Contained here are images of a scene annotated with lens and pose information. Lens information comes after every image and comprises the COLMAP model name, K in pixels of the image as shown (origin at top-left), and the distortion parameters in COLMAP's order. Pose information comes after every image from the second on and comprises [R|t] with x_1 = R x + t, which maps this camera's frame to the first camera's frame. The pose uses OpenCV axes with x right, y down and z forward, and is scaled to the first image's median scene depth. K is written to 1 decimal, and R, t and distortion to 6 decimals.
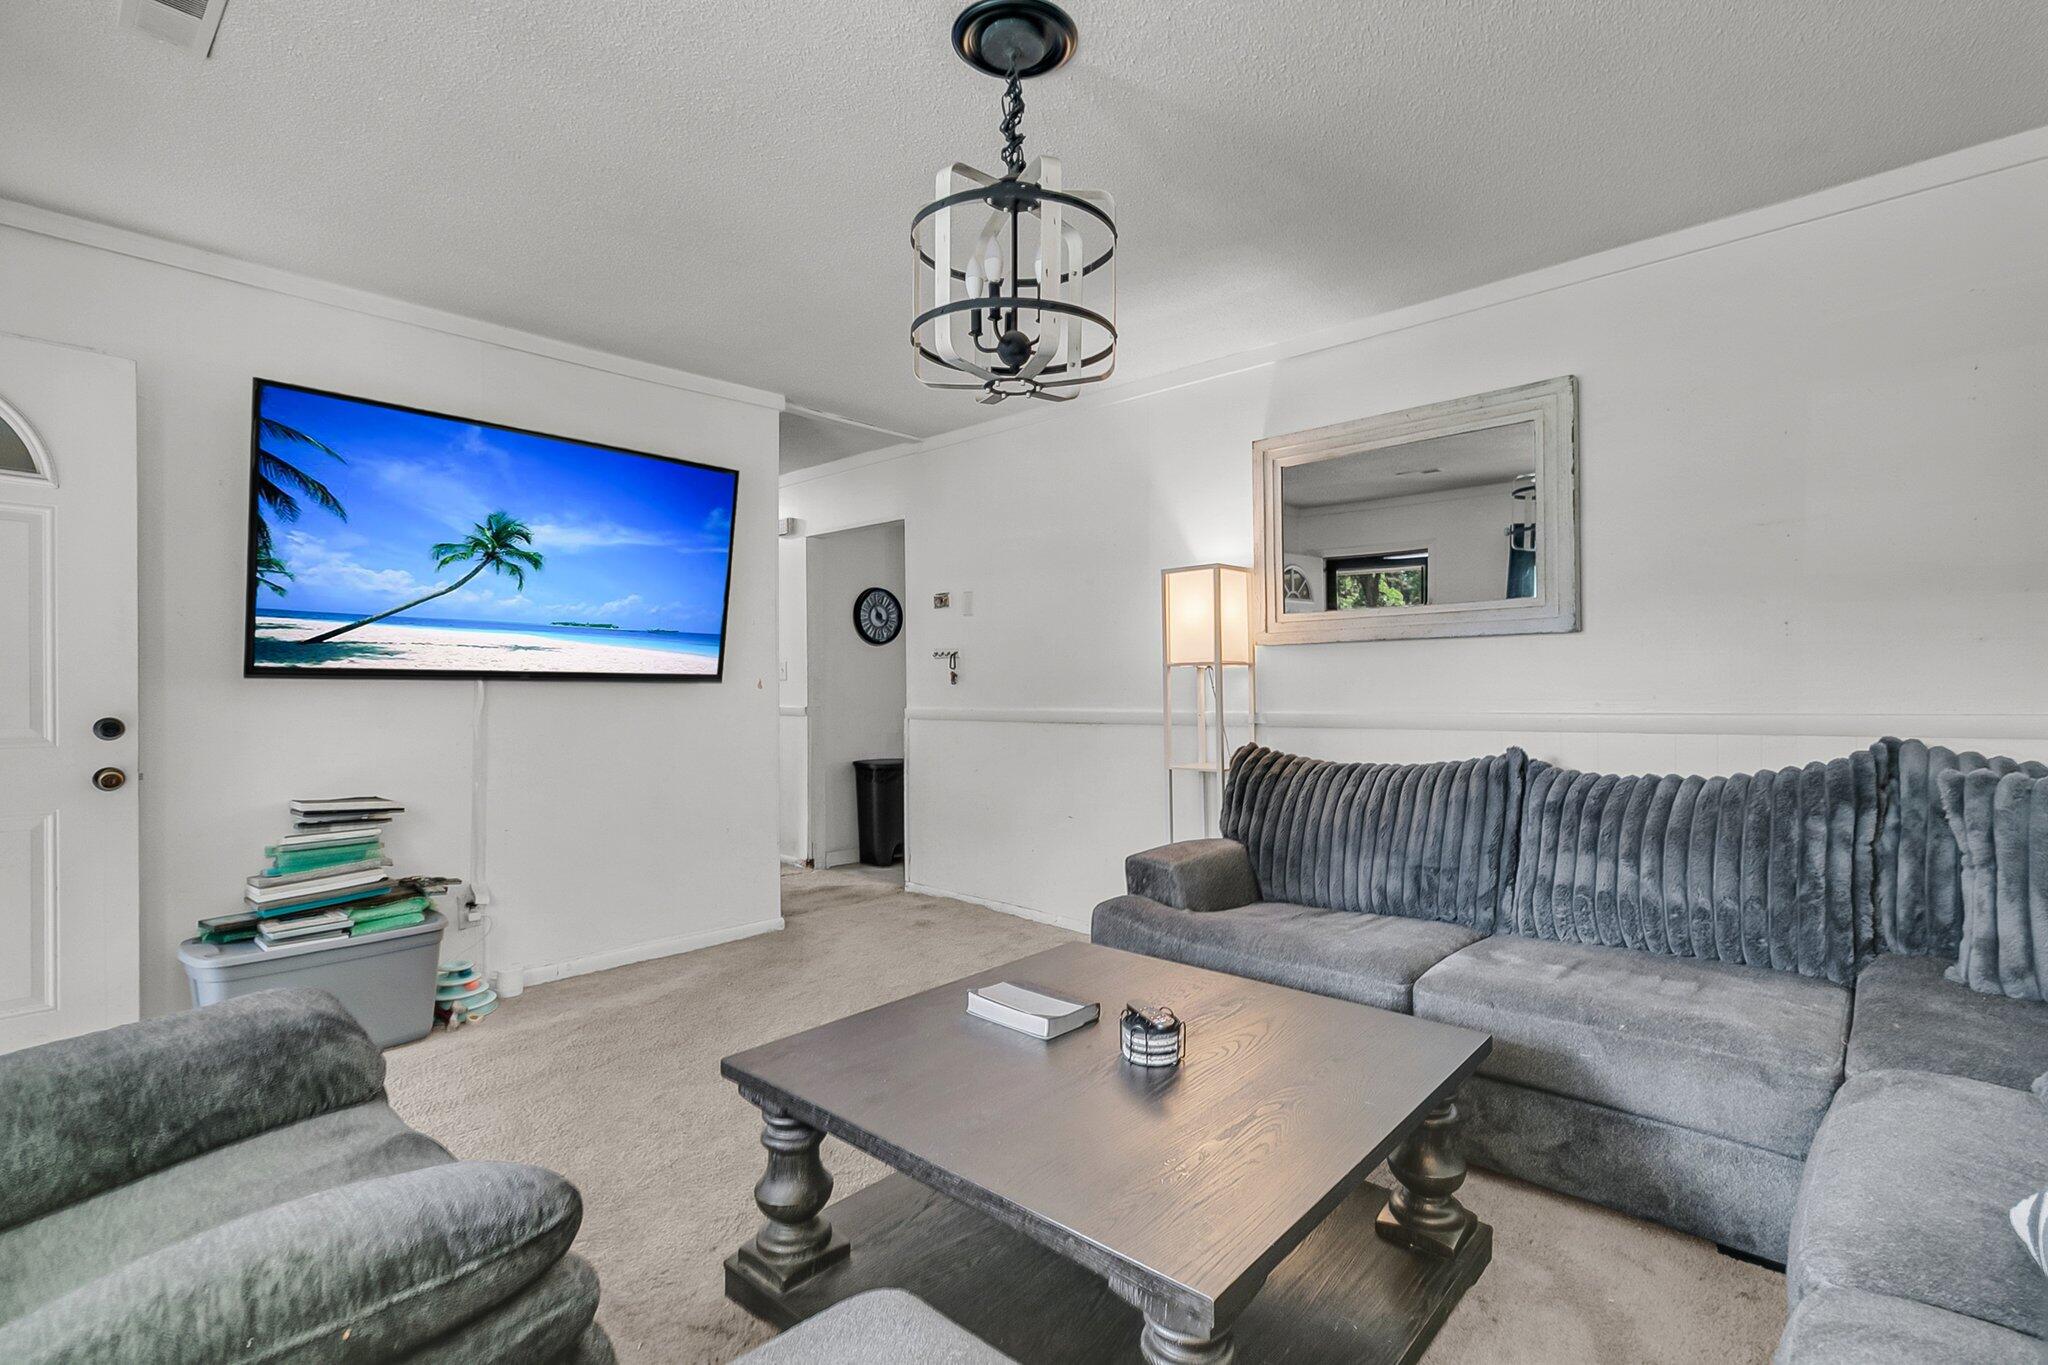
lens RADIAL K [[1017.8, 0, 1024.0], [0, 1017.8, 682.5], [0, 0, 1]] dist [0.000557, 0.001010]
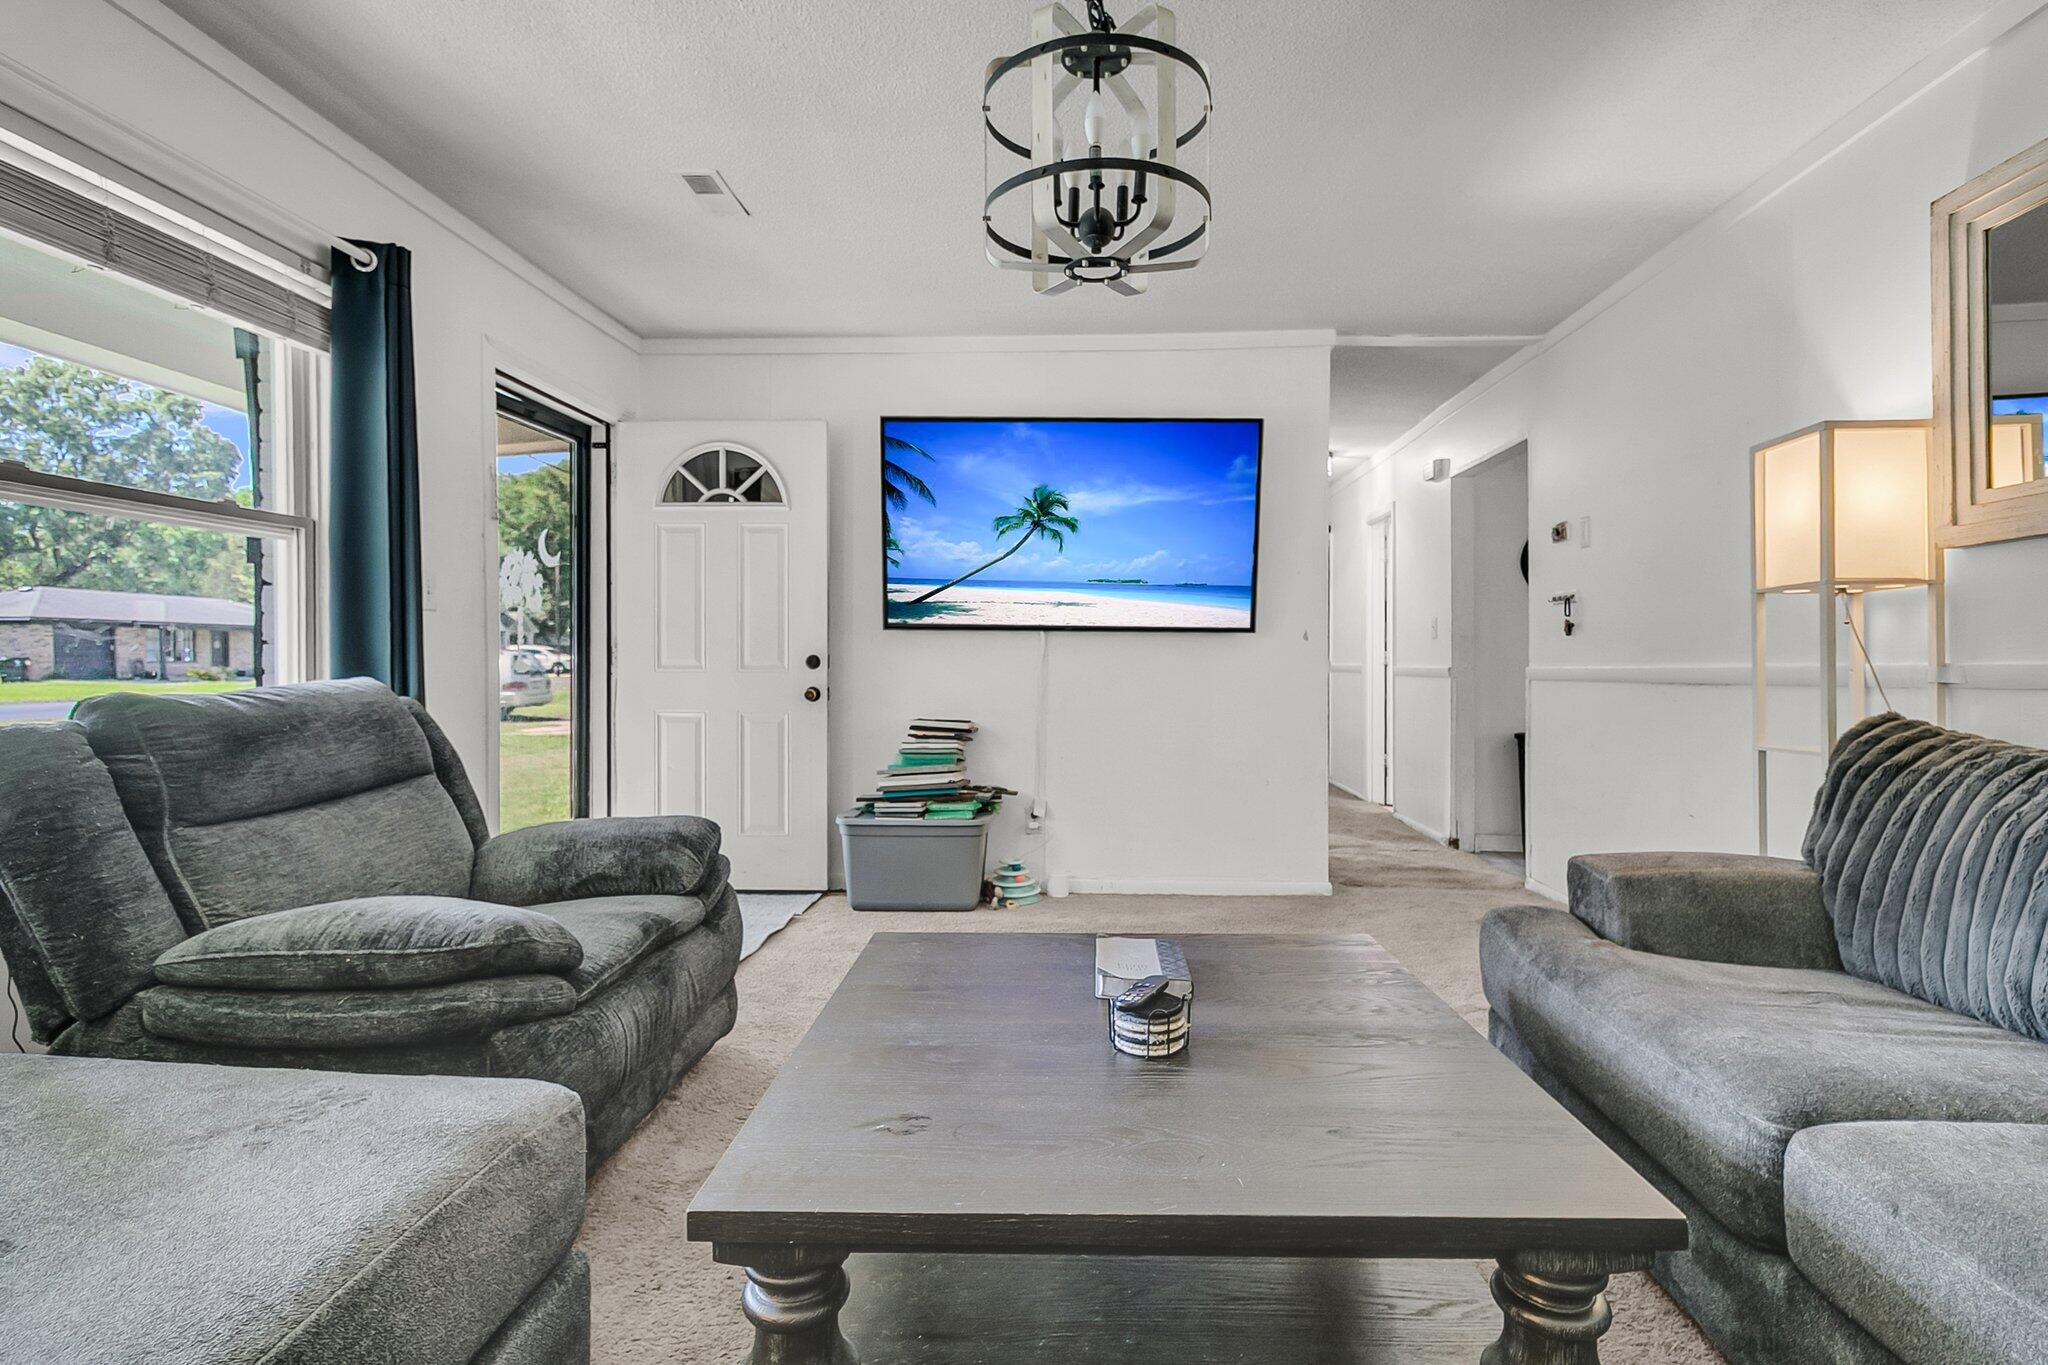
lens RADIAL K [[979.1, 0, 967.4], [0, 979.1, 753.5], [0, 0, 1]] dist [-0.004439, -0.000032]
pose [[0.631685, 0.083550, -0.770709, 0.329997], [-0.012818, 0.995165, 0.097377, 0.031866], [0.775119, -0.051633, 0.629702, 0.211534]]
